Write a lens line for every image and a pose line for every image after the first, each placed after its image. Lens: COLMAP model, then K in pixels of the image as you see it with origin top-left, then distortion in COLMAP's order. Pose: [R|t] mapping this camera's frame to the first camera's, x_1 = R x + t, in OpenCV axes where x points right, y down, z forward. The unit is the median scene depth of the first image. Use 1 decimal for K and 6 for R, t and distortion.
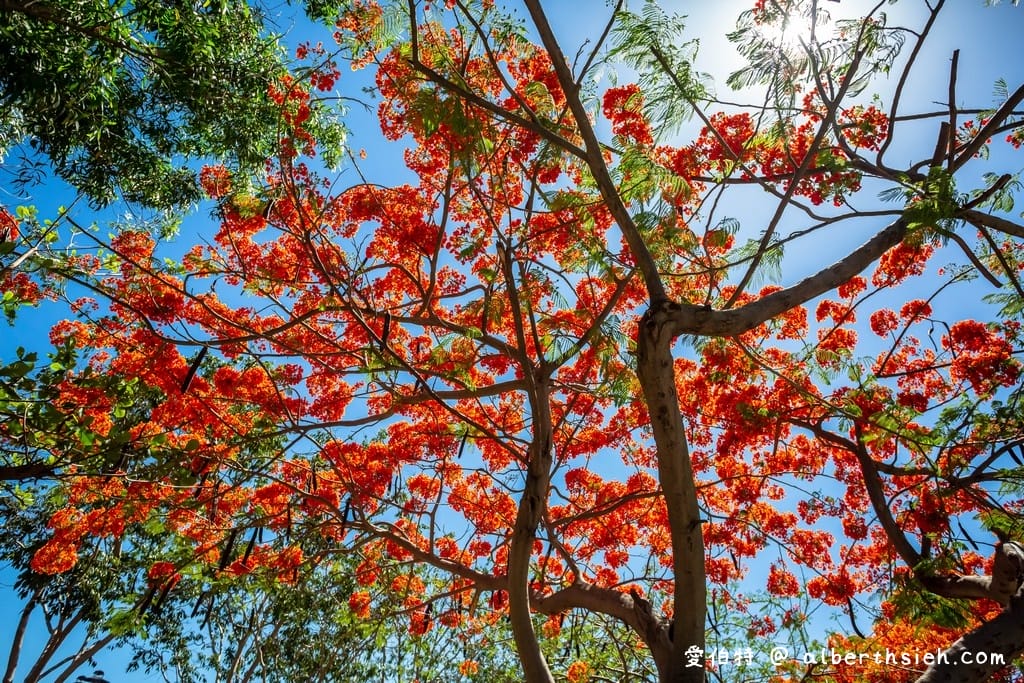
lens RADIAL K [[666.7, 0, 512.0], [0, 666.7, 341.5], [0, 0, 1]] dist [-0.006895, 0.001087]
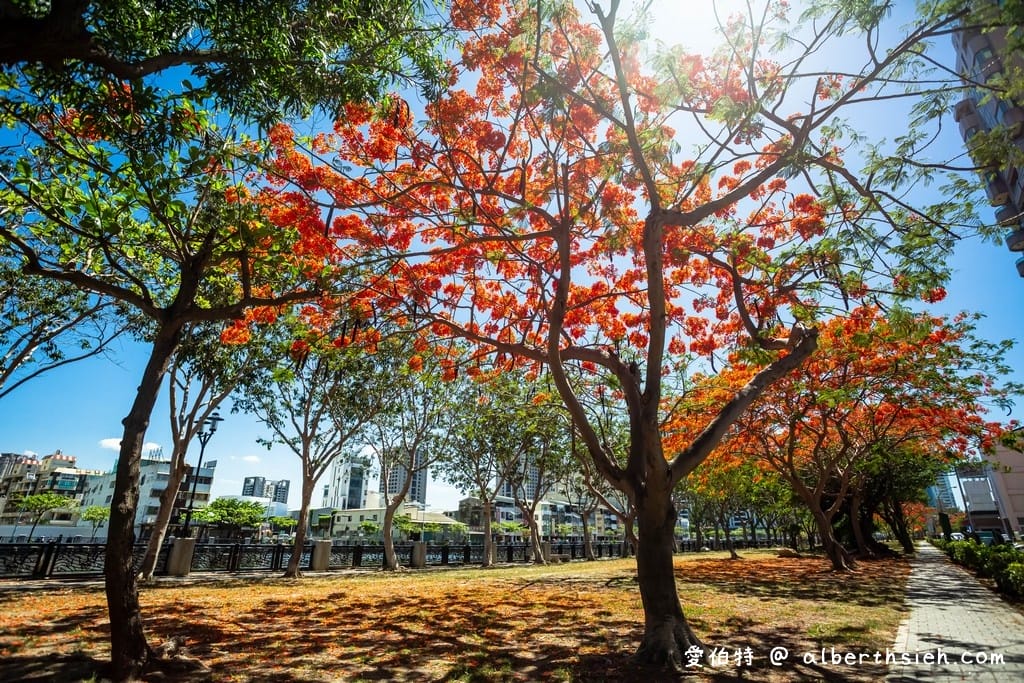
lens RADIAL K [[565.3, 0, 512.0], [0, 565.3, 341.5], [0, 0, 1]] dist [-0.000136, -0.000599]
pose [[0.990663, -0.020054, 0.134852, -0.225216], [-0.024330, 0.947239, 0.319602, -0.106624], [-0.134147, -0.319899, 0.937907, -0.325911]]
